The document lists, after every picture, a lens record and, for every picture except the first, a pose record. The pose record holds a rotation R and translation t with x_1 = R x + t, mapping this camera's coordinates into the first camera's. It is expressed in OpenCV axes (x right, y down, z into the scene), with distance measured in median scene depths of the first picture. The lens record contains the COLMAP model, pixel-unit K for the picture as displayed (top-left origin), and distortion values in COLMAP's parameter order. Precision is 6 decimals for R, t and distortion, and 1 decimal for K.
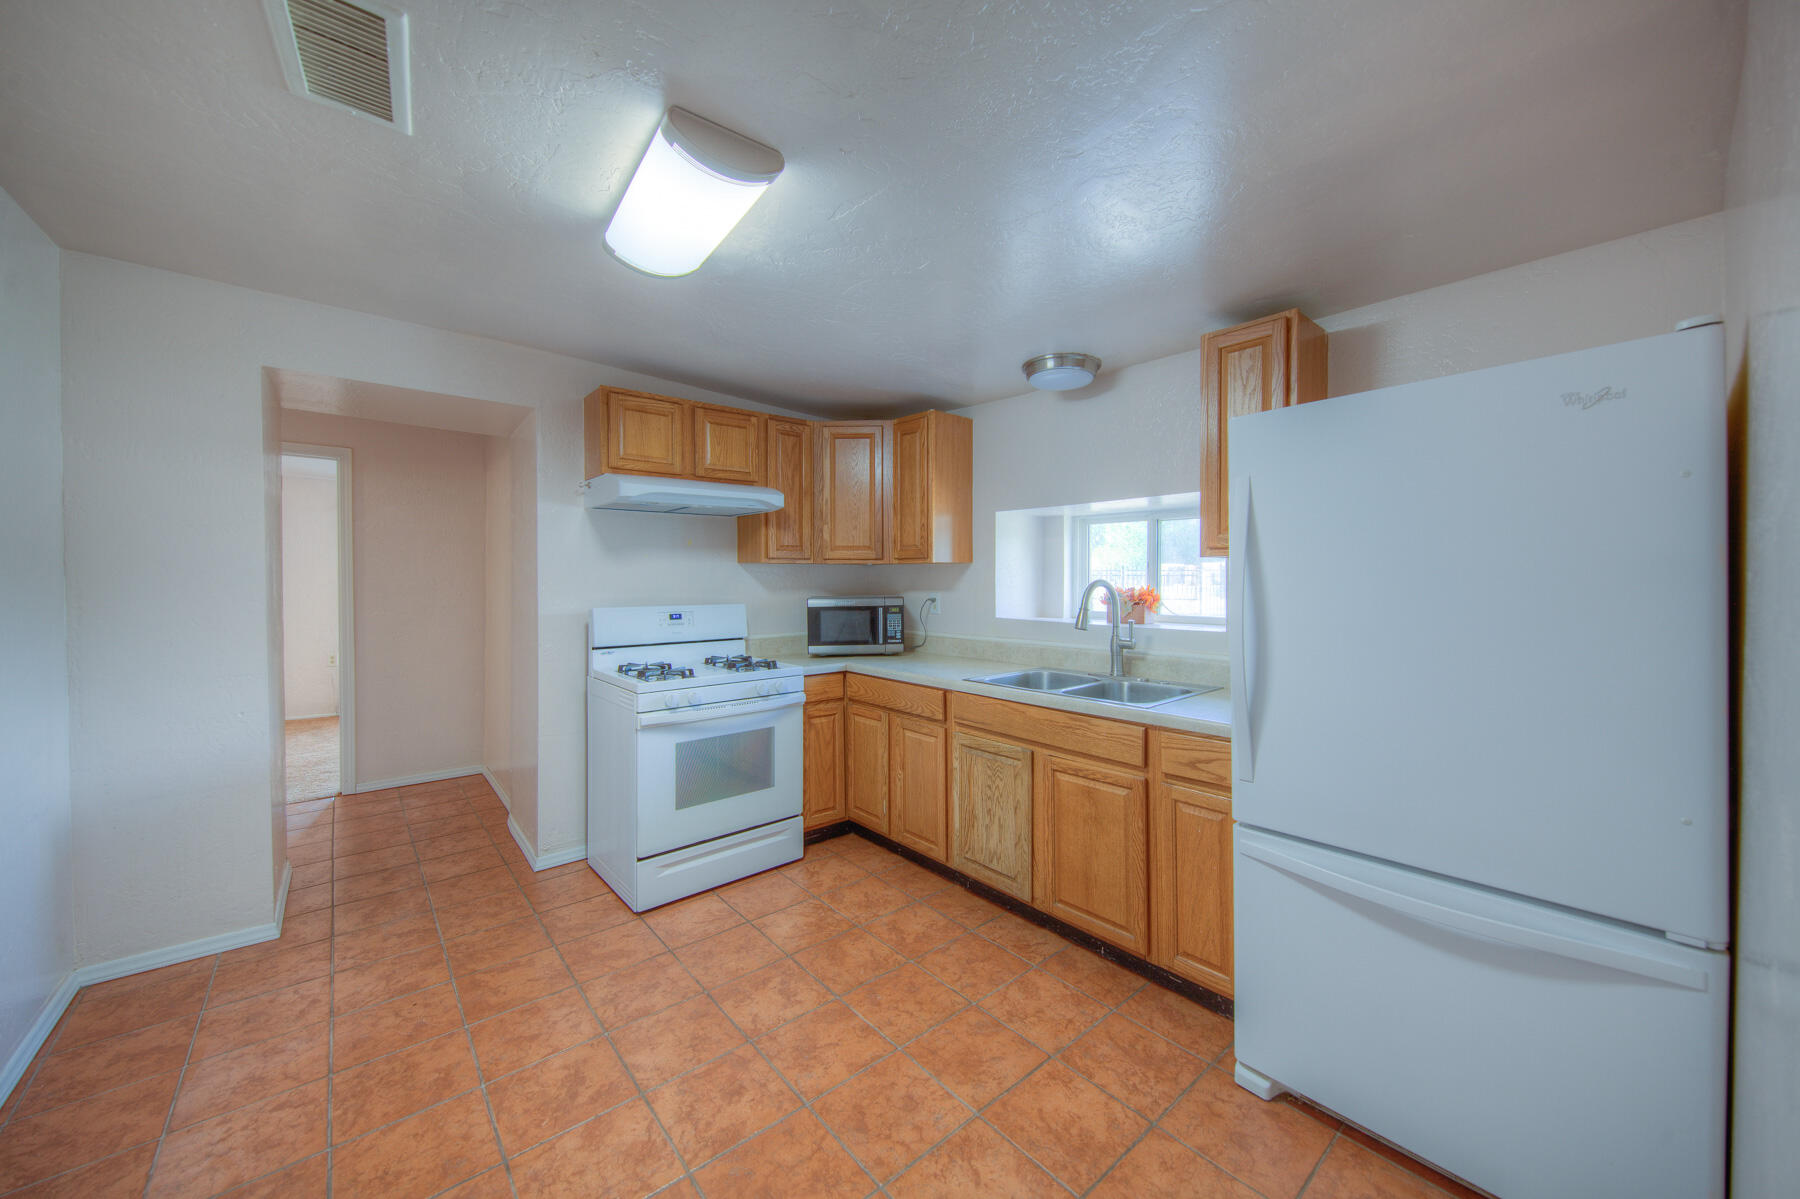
lens RADIAL K [[674.2, 0, 898.0], [0, 674.2, 582.6], [0, 0, 1]] dist [0.013224, -0.000055]
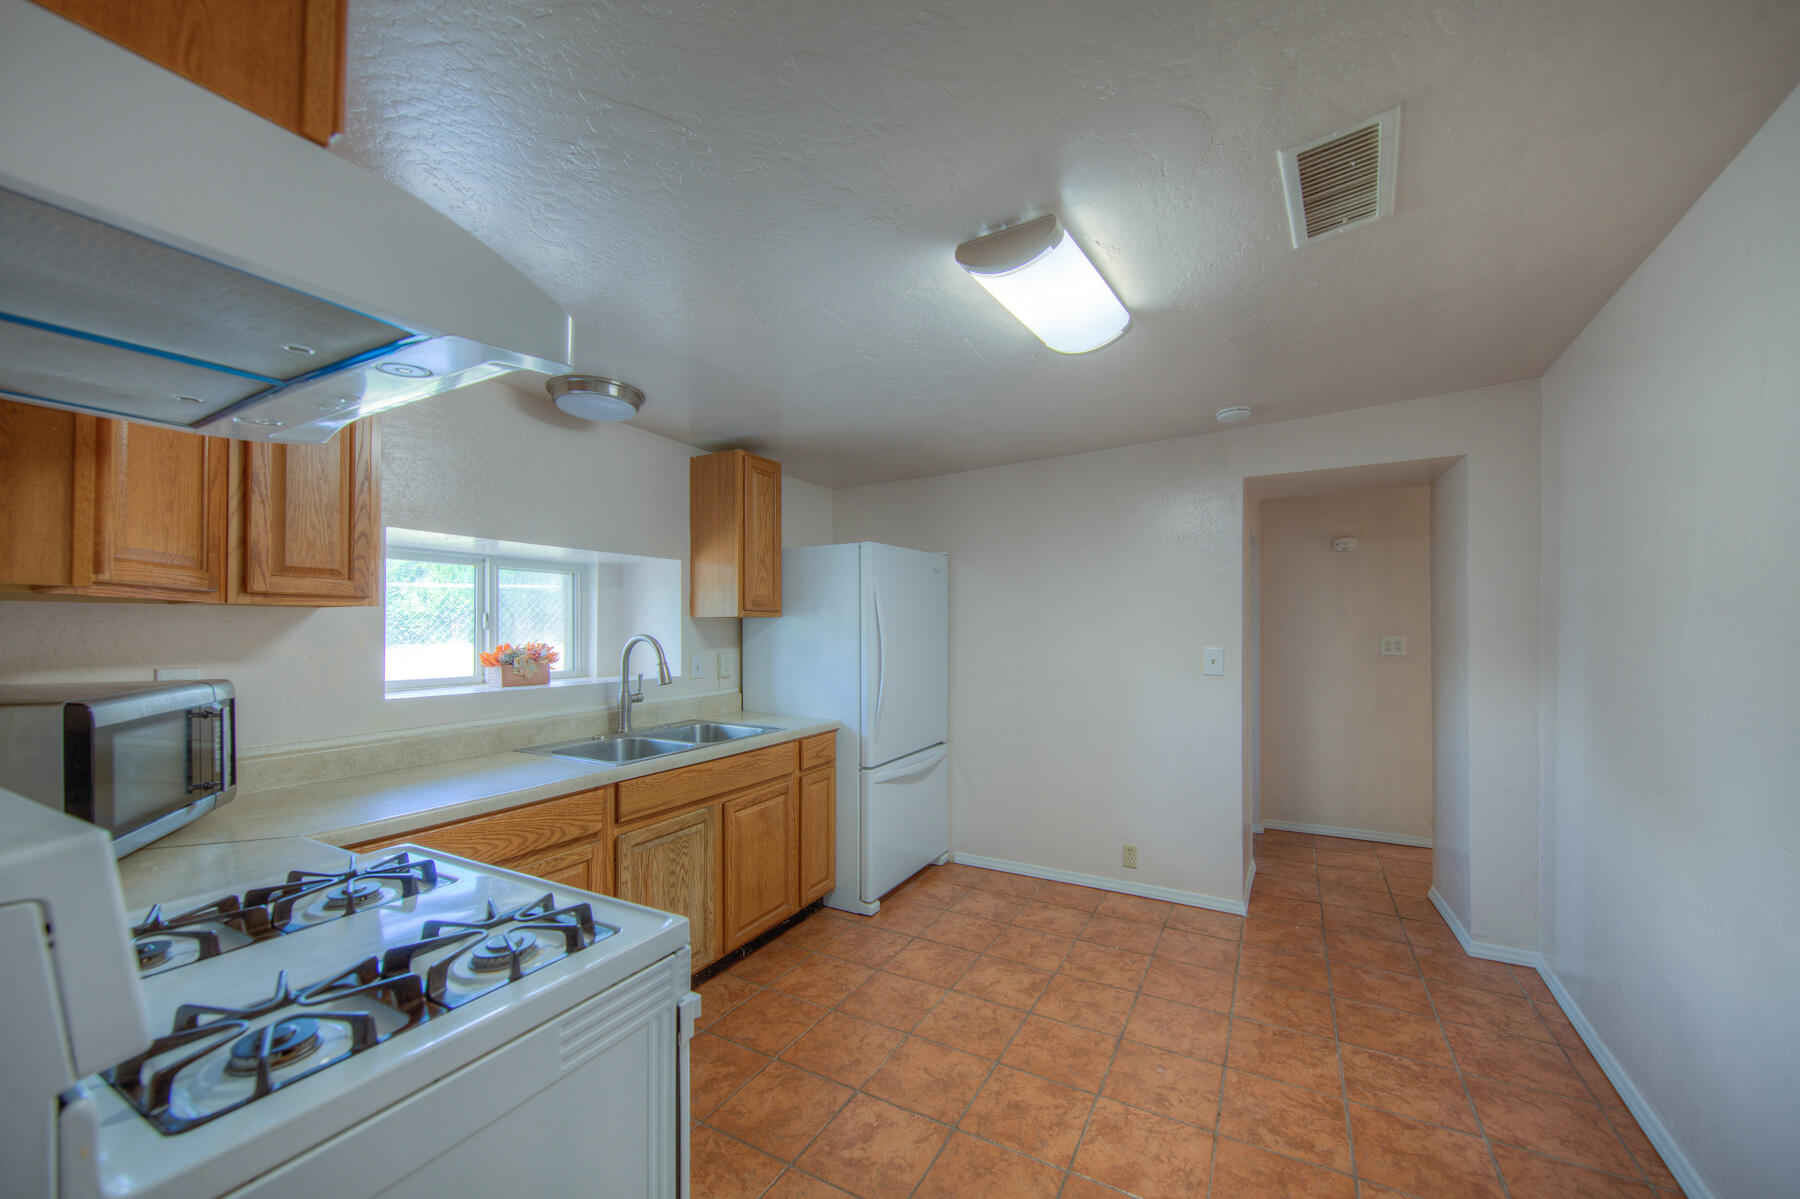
lens RADIAL K [[674.2, 0, 910.1], [0, 674.2, 629.8], [0, 0, 1]] dist [0.013224, -0.000055]
pose [[-0.363038, 0.003323, 0.931768, -1.046789], [0.014868, 0.999887, 0.002227, -0.009528], [-0.931656, 0.014662, -0.363046, 1.361543]]
